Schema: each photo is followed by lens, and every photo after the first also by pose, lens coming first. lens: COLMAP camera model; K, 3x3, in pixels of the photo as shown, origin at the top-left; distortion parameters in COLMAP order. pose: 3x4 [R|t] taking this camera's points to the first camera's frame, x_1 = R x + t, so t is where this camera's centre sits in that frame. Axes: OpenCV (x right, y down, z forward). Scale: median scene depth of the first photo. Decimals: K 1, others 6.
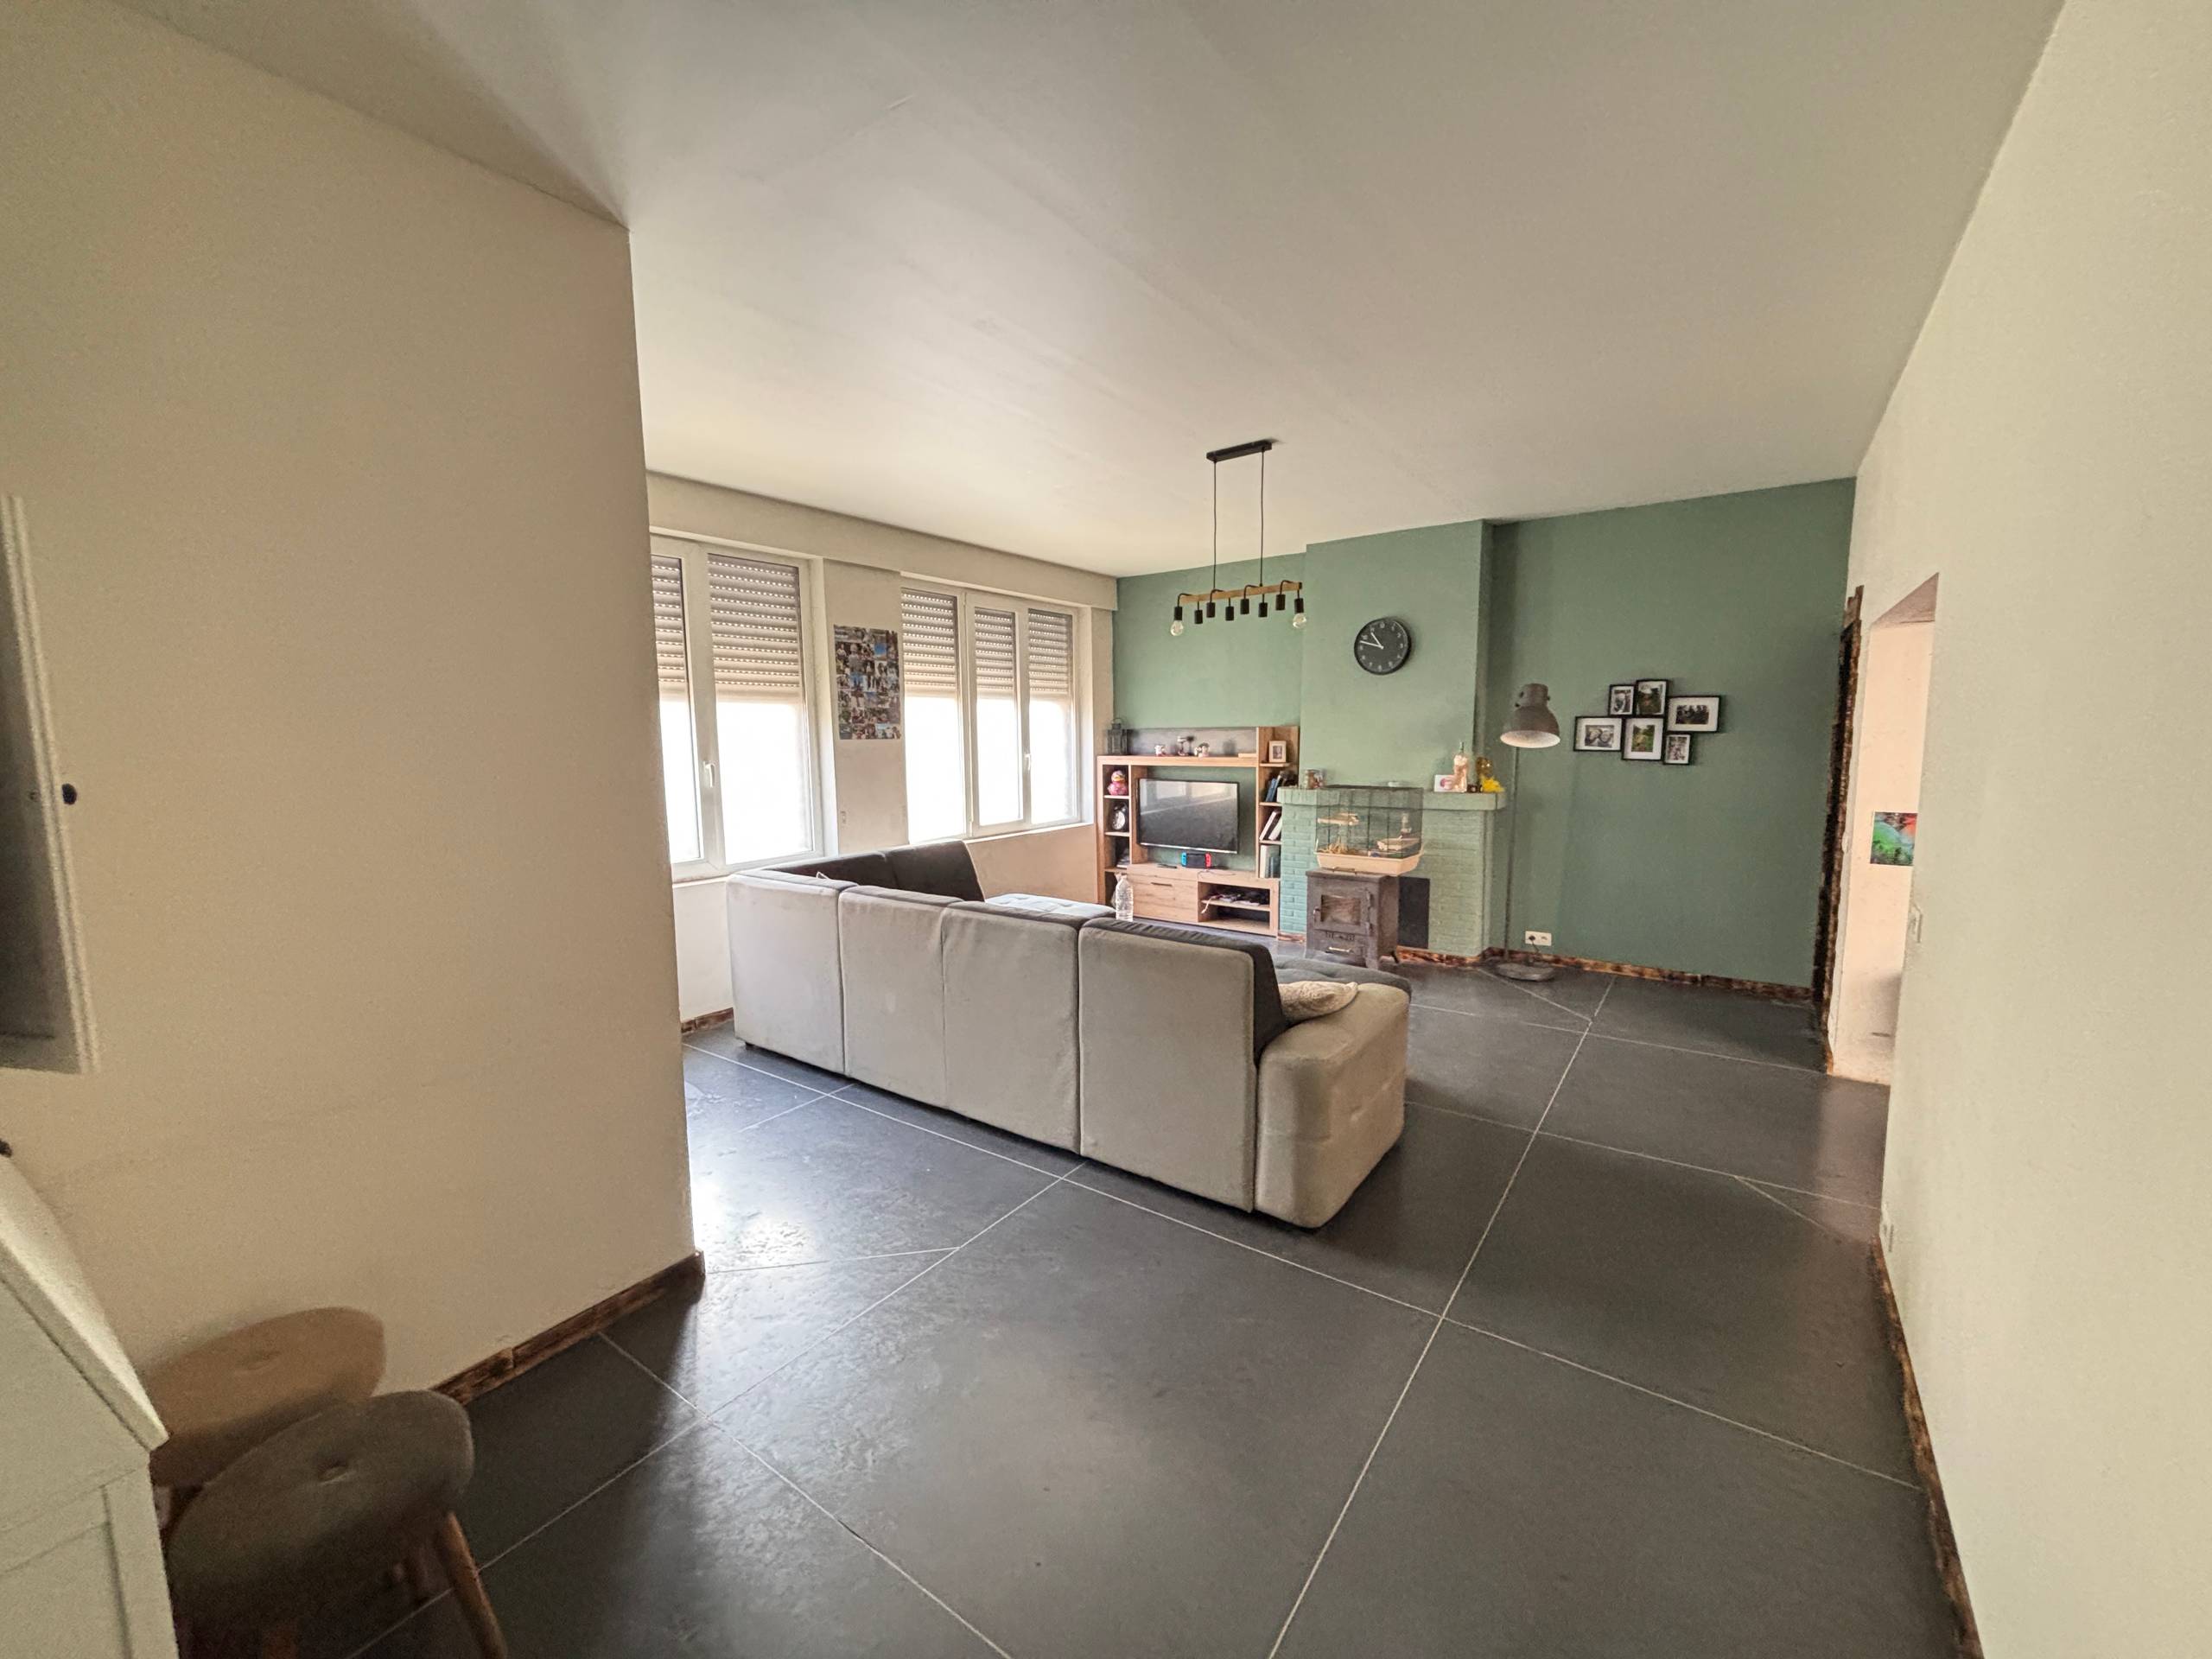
lens RADIAL K [[888.1, 0, 1098.7], [0, 888.1, 833.4], [0, 0, 1]] dist [0.010412, 0.000322]
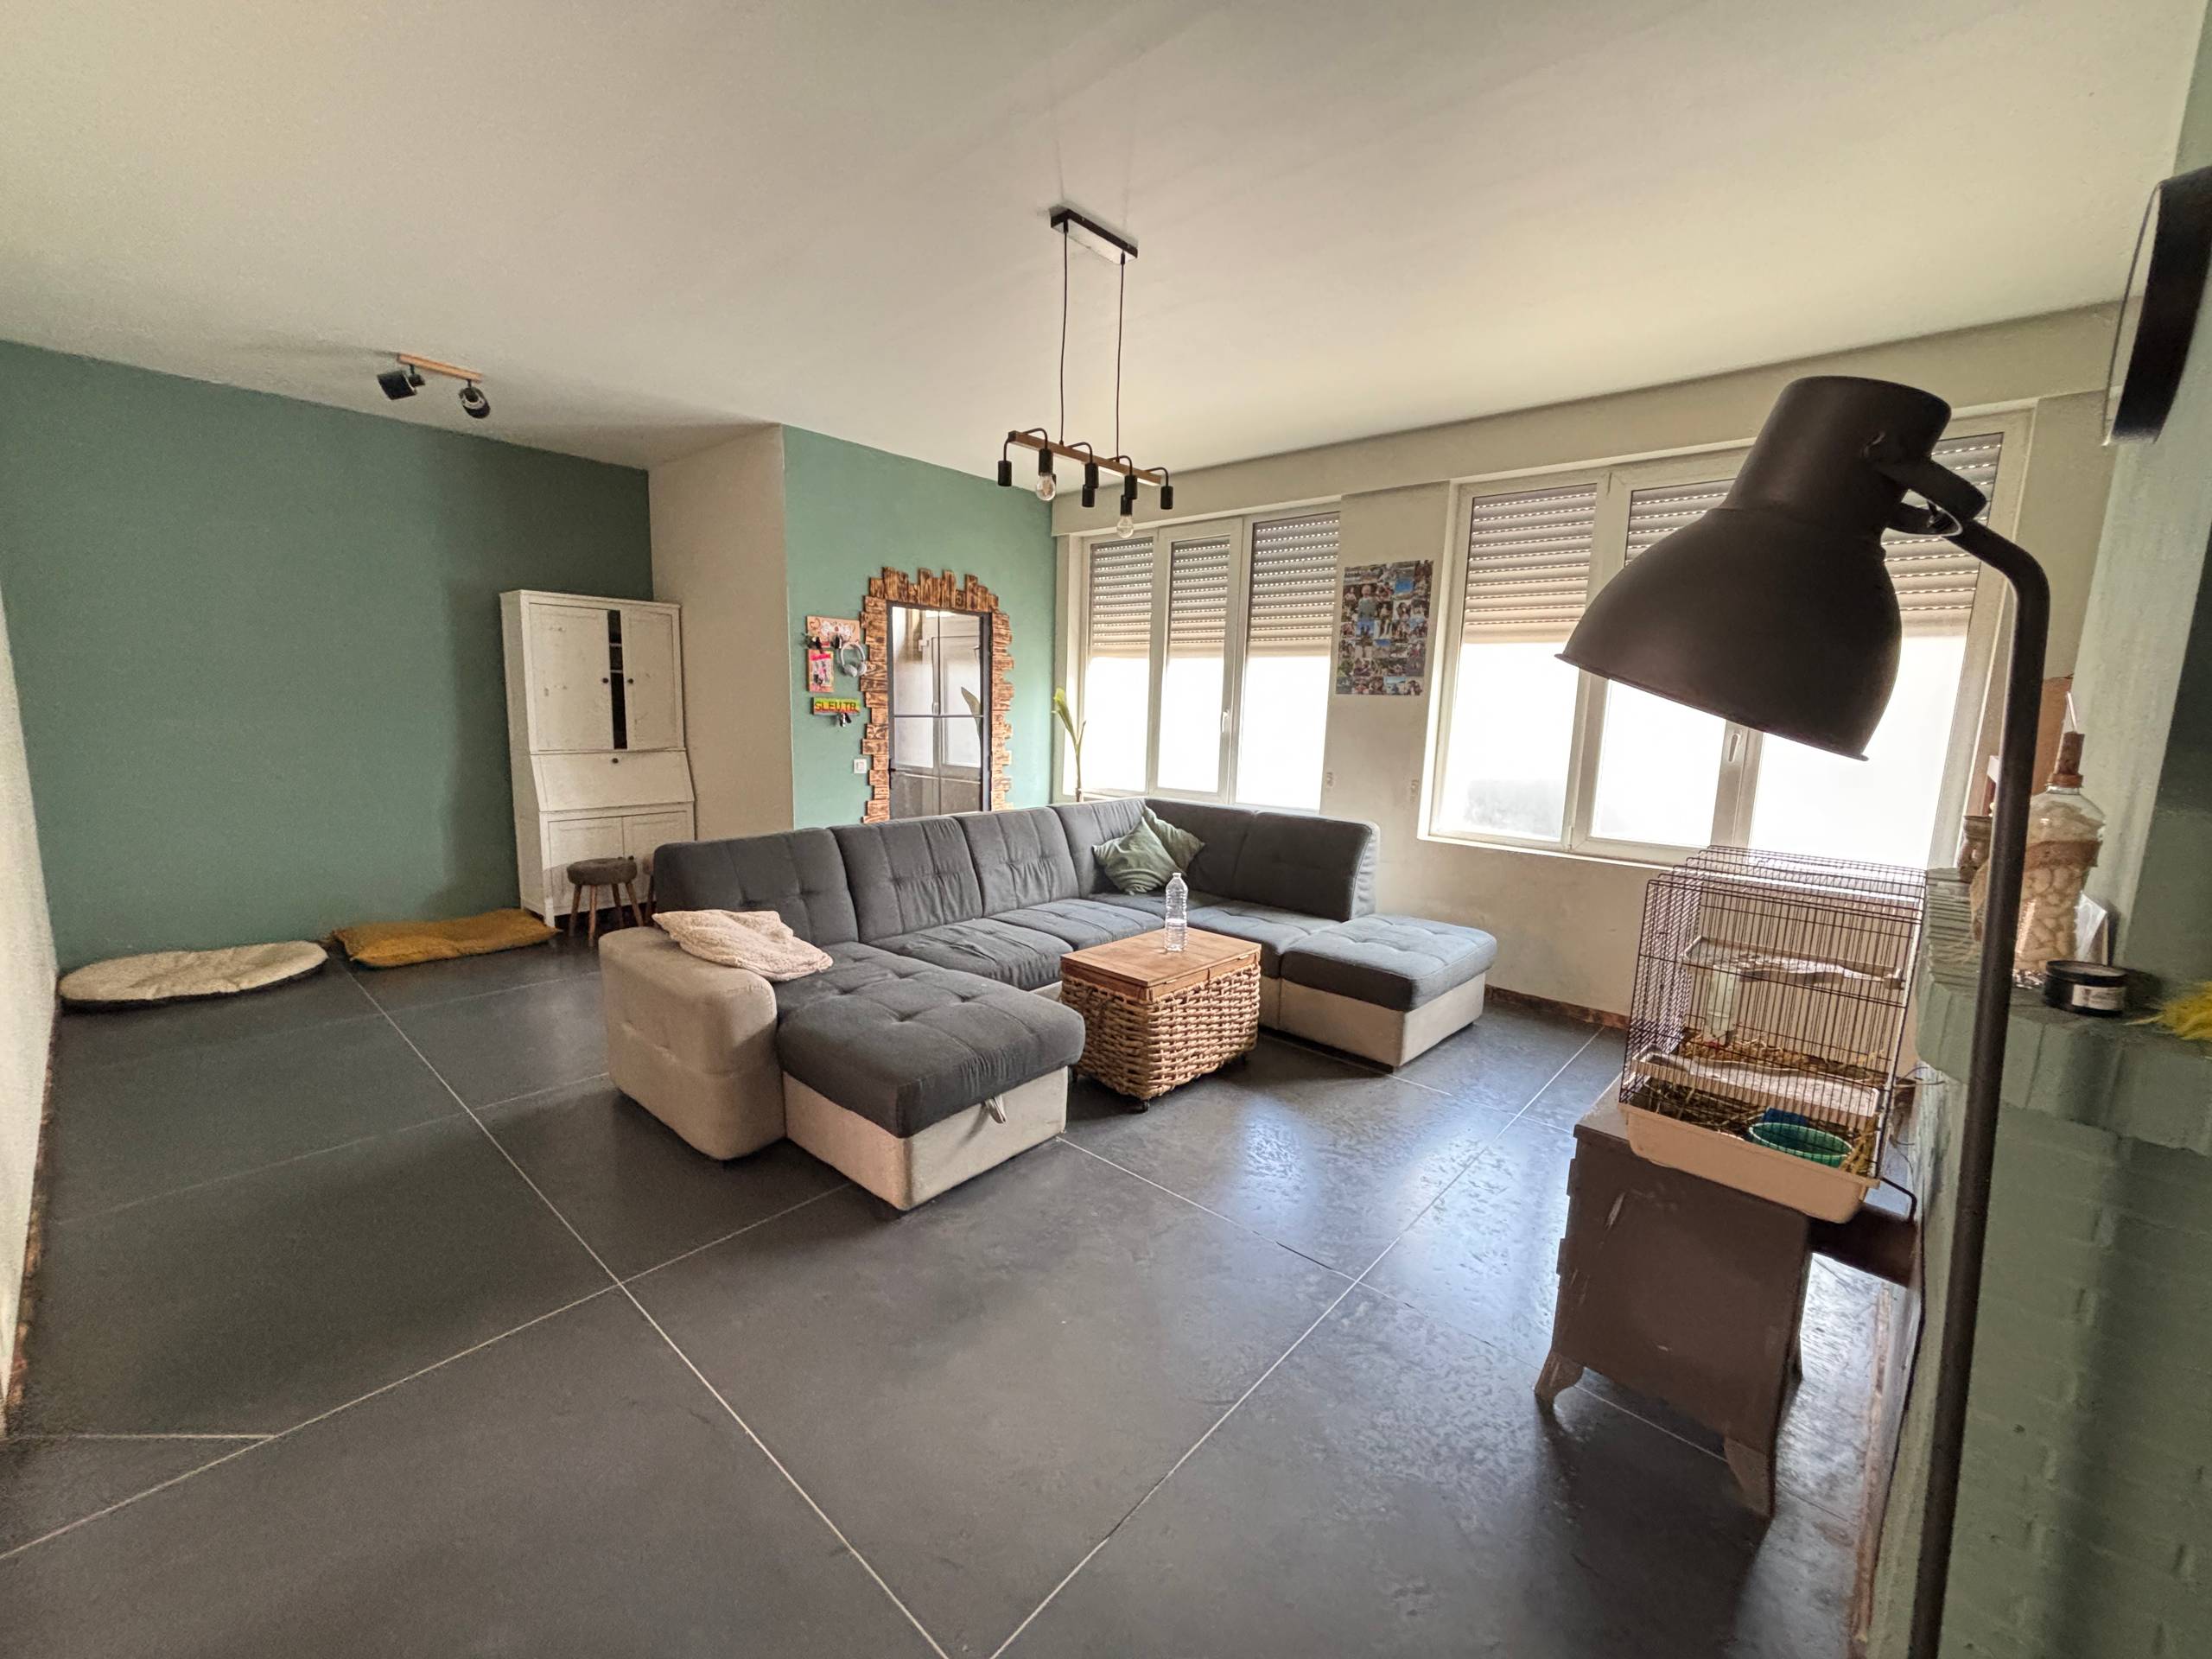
lens RADIAL K [[888.1, 0, 1096.0], [0, 888.1, 830.8], [0, 0, 1]] dist [0.010412, 0.000322]
pose [[-0.104705, 0.155000, -0.982350, 0.641752], [-0.140909, 0.975502, 0.168938, -0.086070], [0.984470, 0.156111, -0.080299, 0.833817]]
